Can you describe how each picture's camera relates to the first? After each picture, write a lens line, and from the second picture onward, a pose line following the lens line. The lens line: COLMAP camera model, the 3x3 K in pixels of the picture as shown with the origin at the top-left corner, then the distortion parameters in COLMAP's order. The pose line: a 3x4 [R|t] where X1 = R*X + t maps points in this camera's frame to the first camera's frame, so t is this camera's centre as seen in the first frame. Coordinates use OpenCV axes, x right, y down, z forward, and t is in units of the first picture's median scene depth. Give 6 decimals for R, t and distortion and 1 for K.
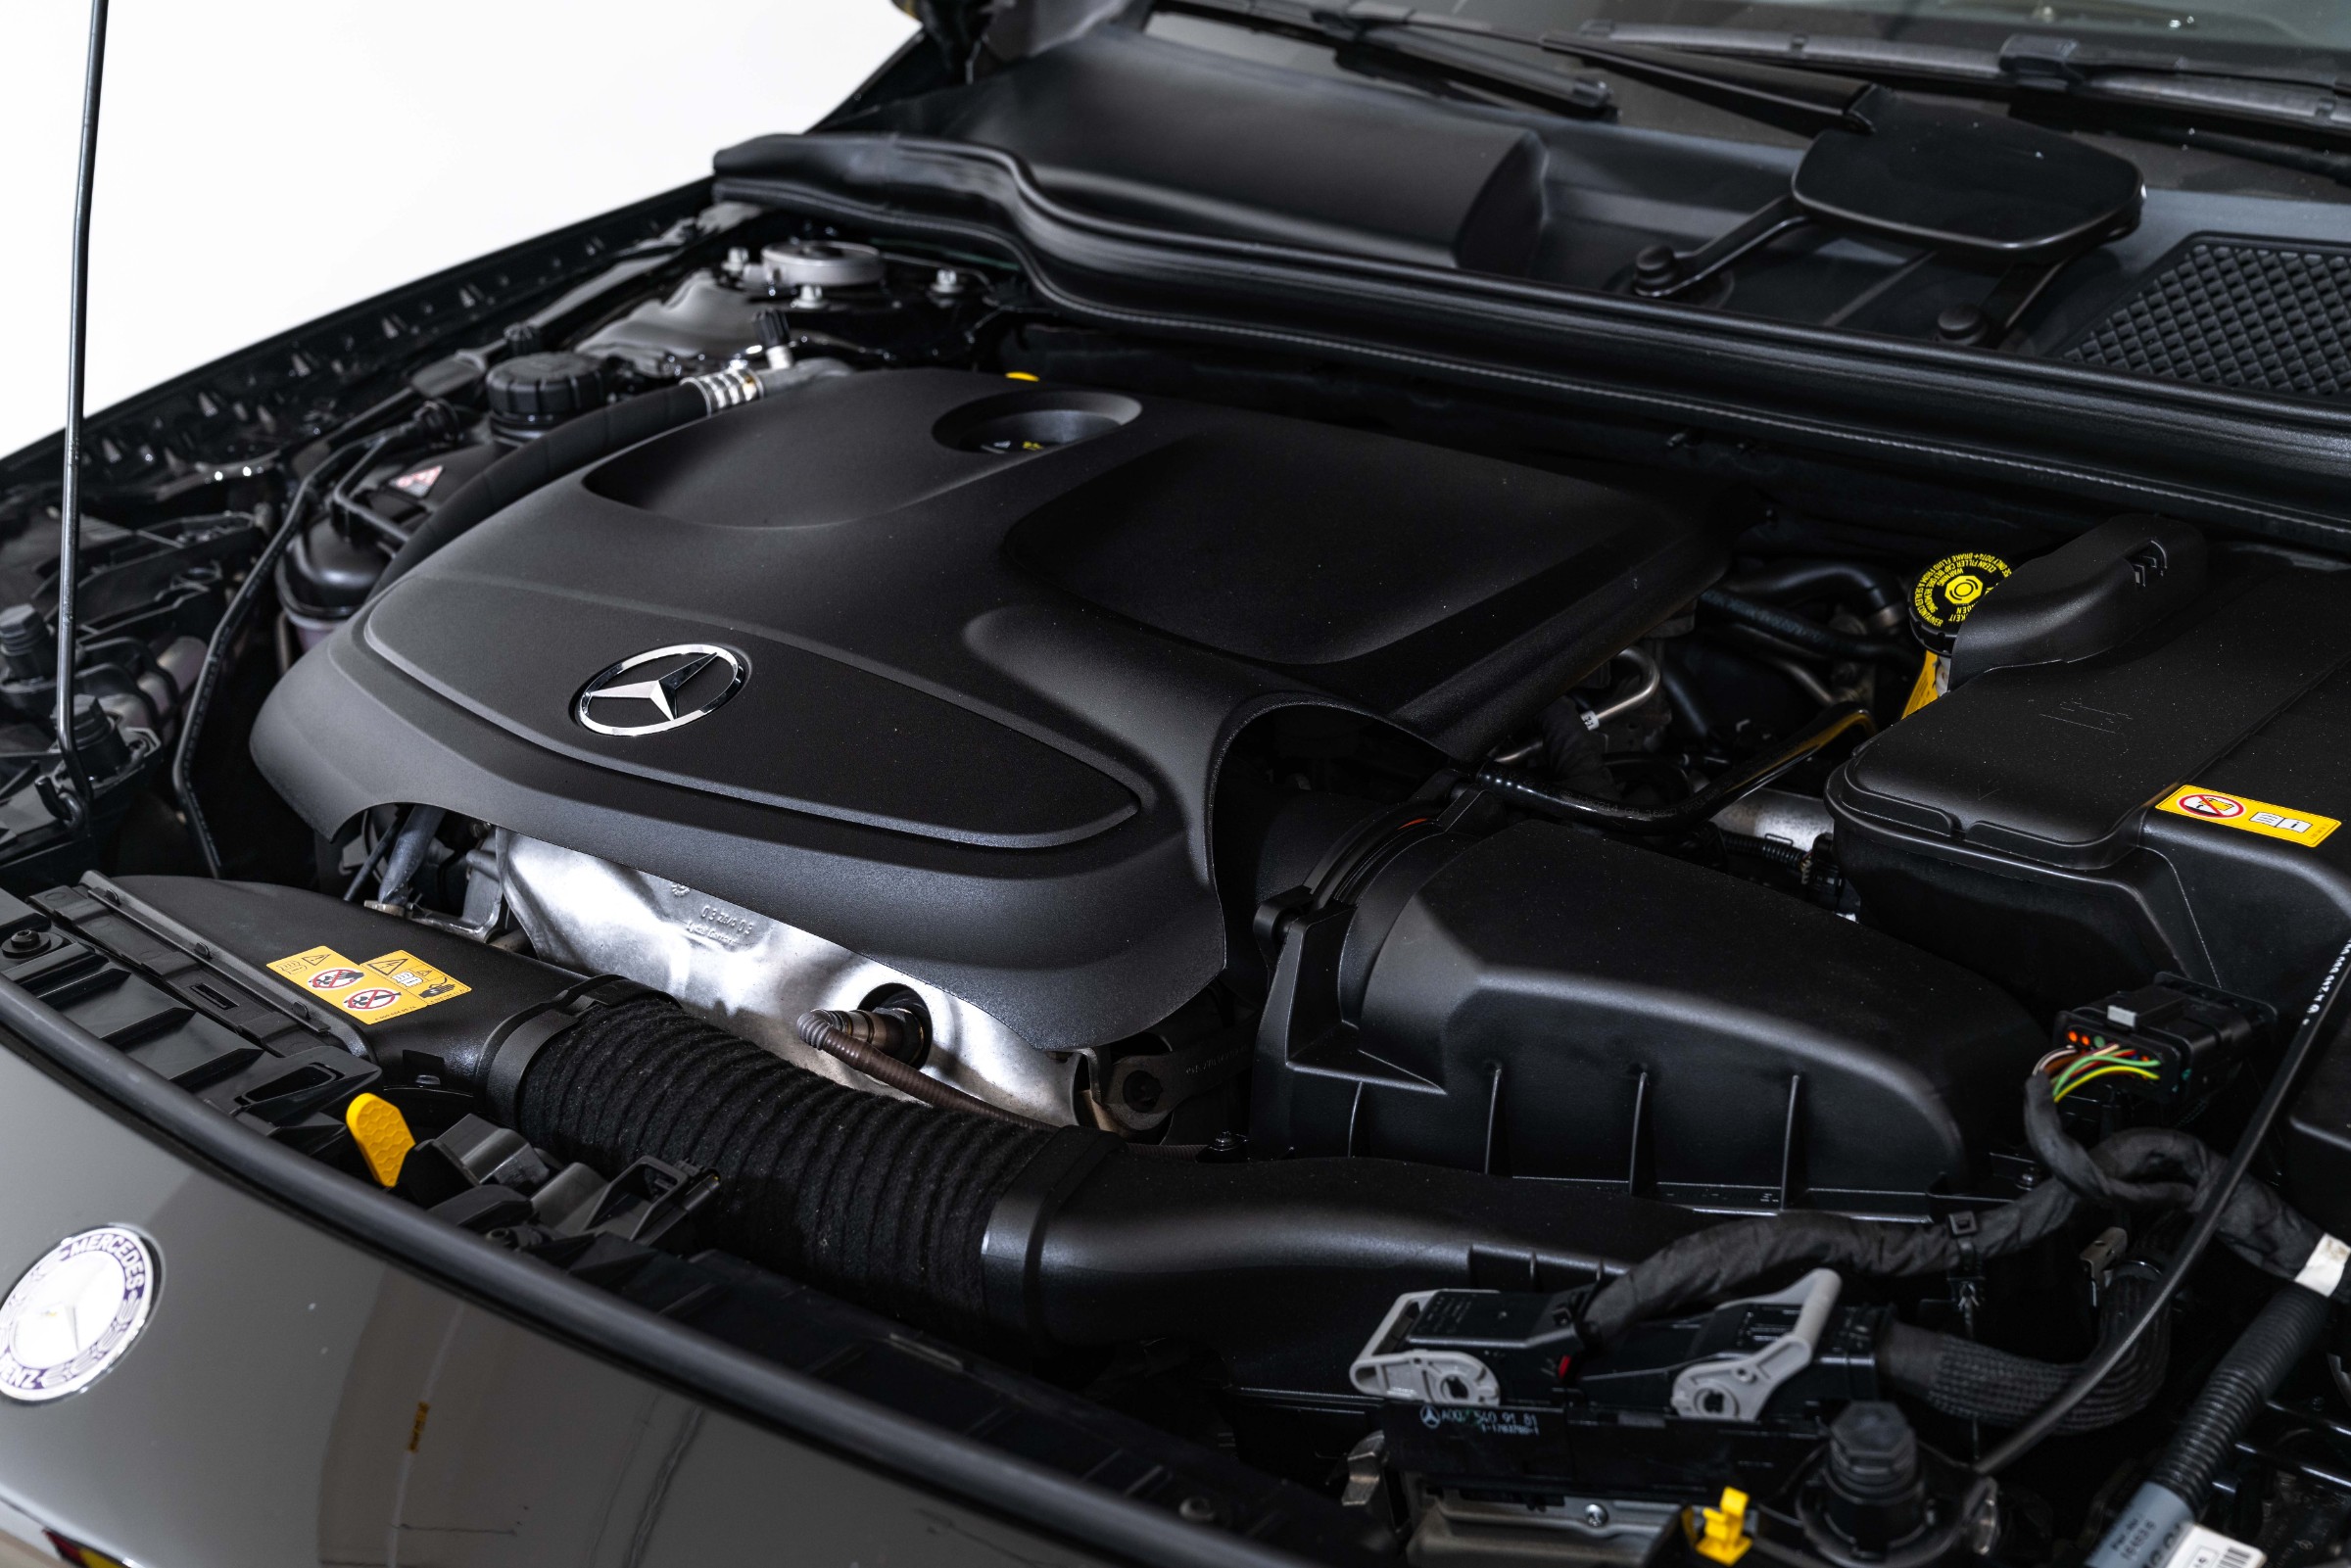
lens RADIAL K [[2672.2, 0, 1175.5], [0, 2672.2, 784.0], [0, 0, 1]] dist [0.003836, 0.047163]
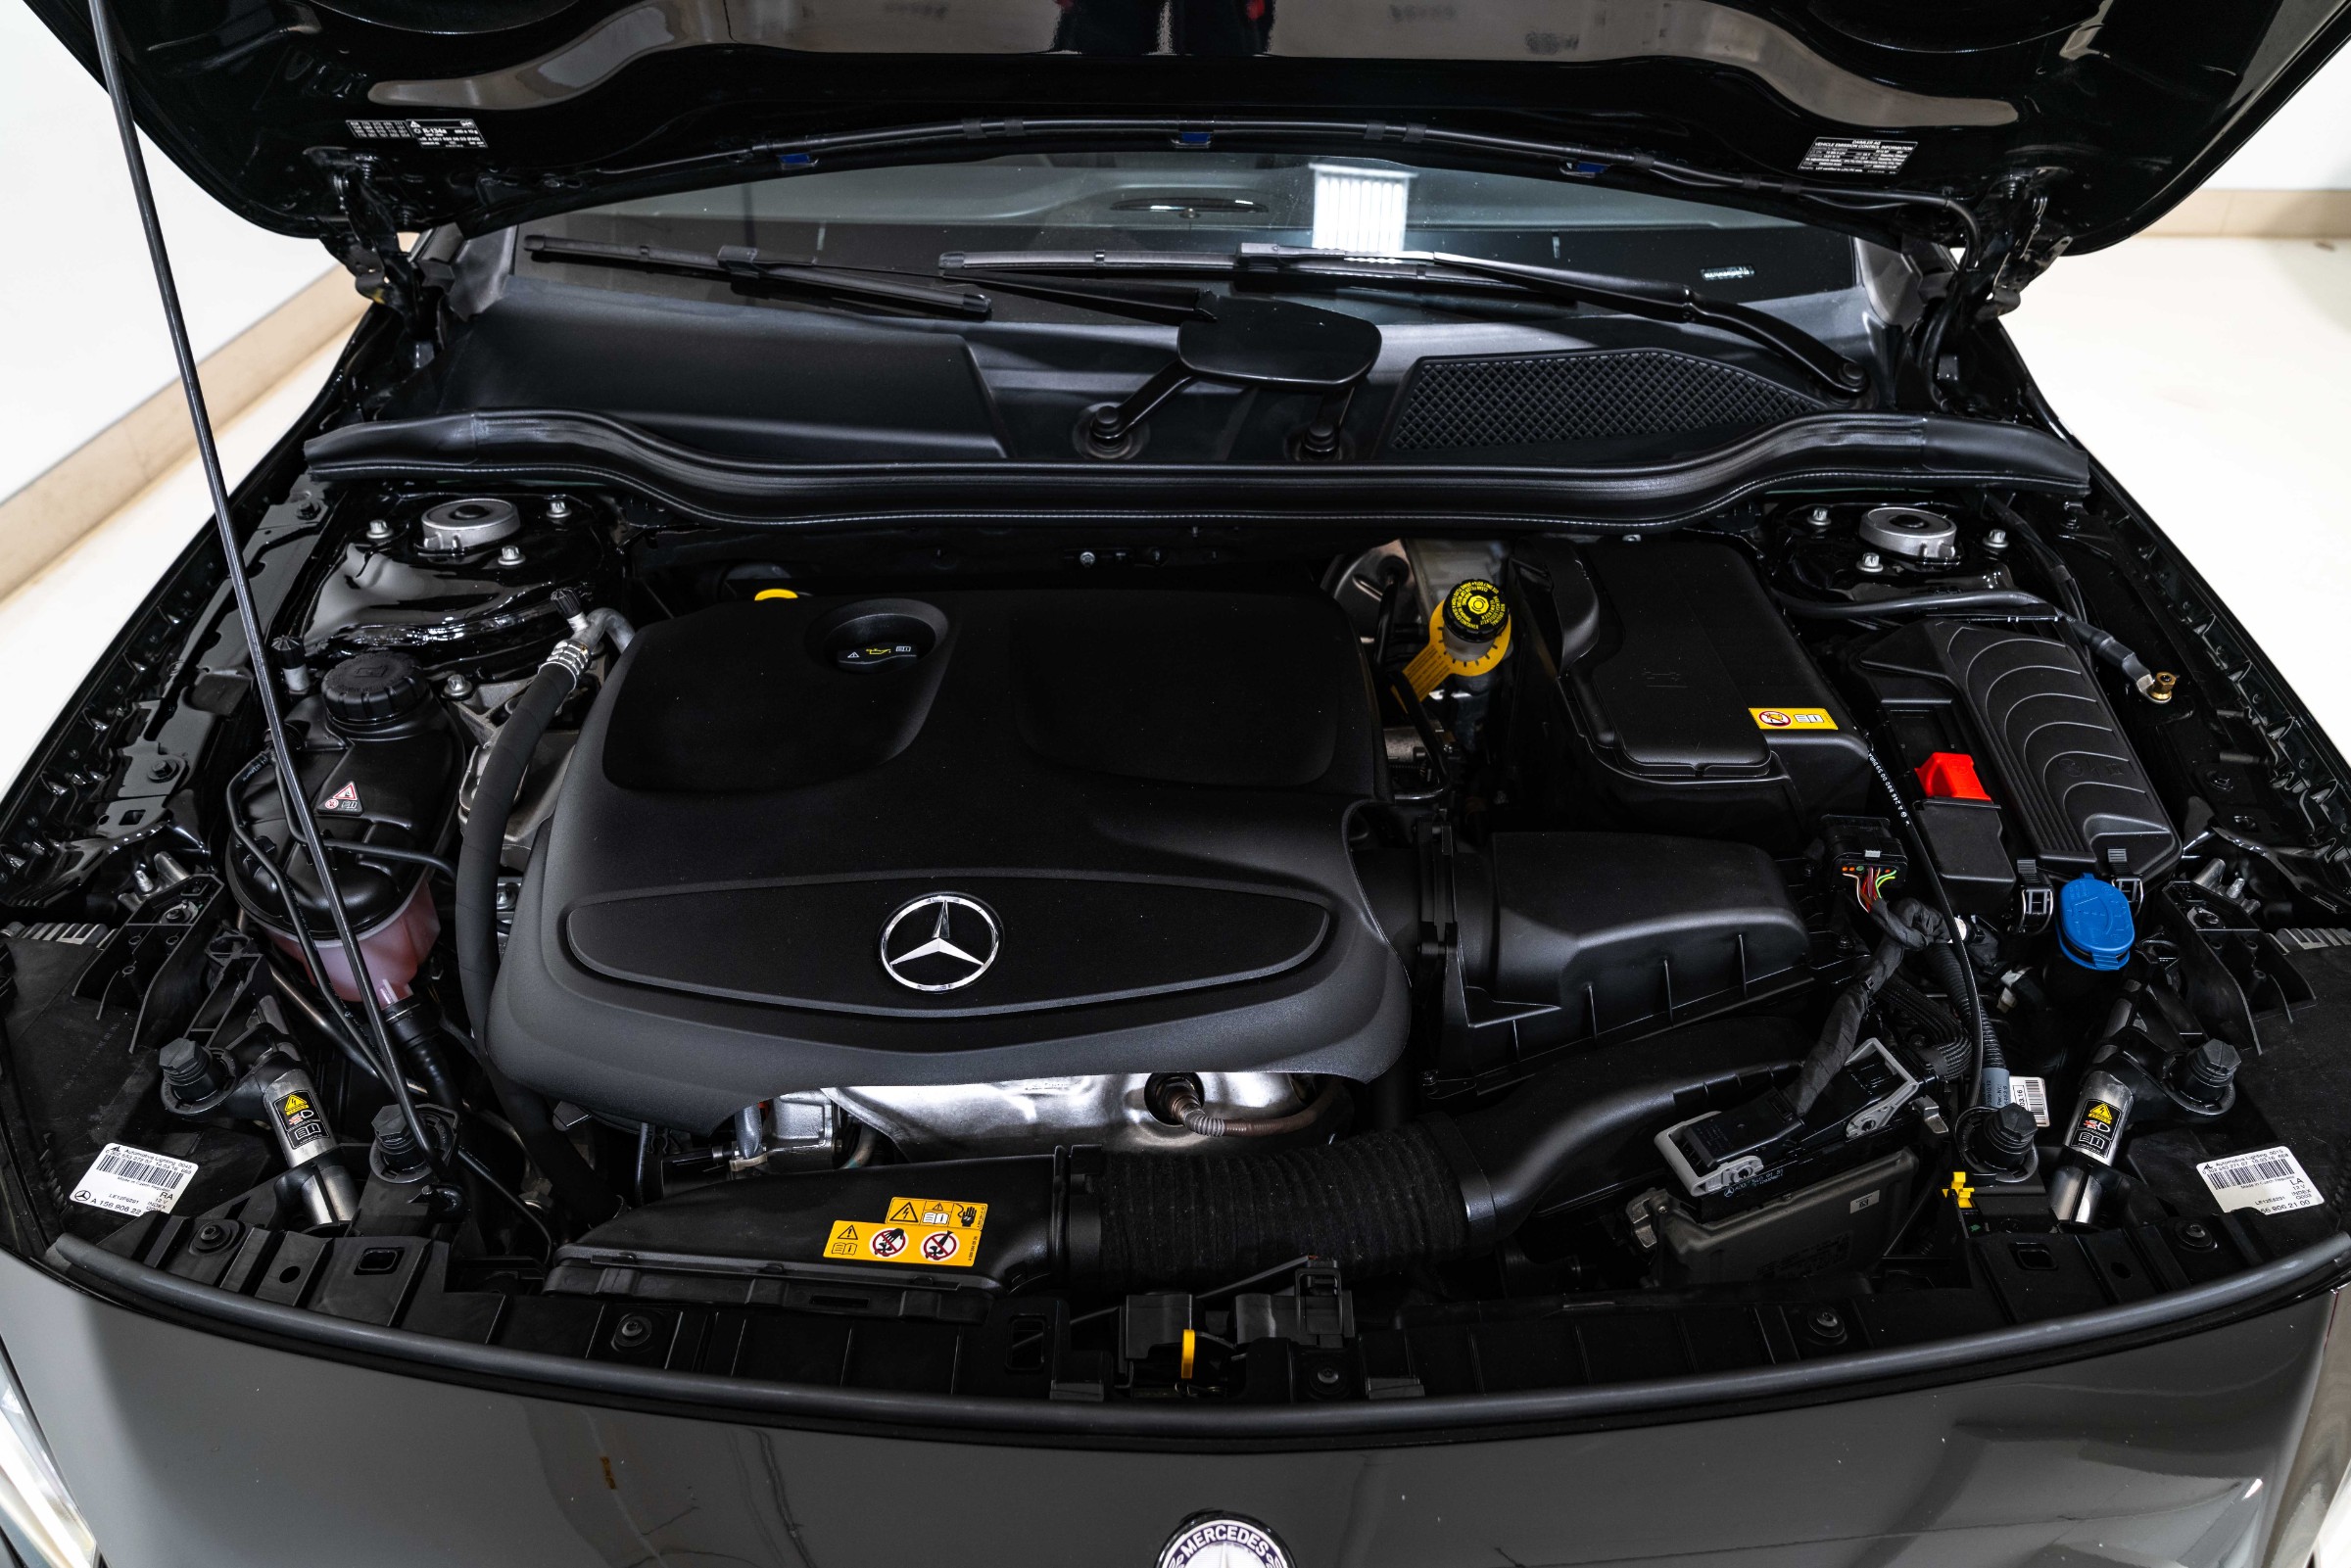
lens RADIAL K [[1560.4, 0, 1175.5], [0, 1560.4, 784.0], [0, 0, 1]] dist [-0.029642, 0.000967]
pose [[0.785402, -0.333208, 0.521648, -0.508543], [0.241262, 0.940886, 0.237753, -0.286382], [-0.570032, -0.060877, 0.819364, 0.264781]]
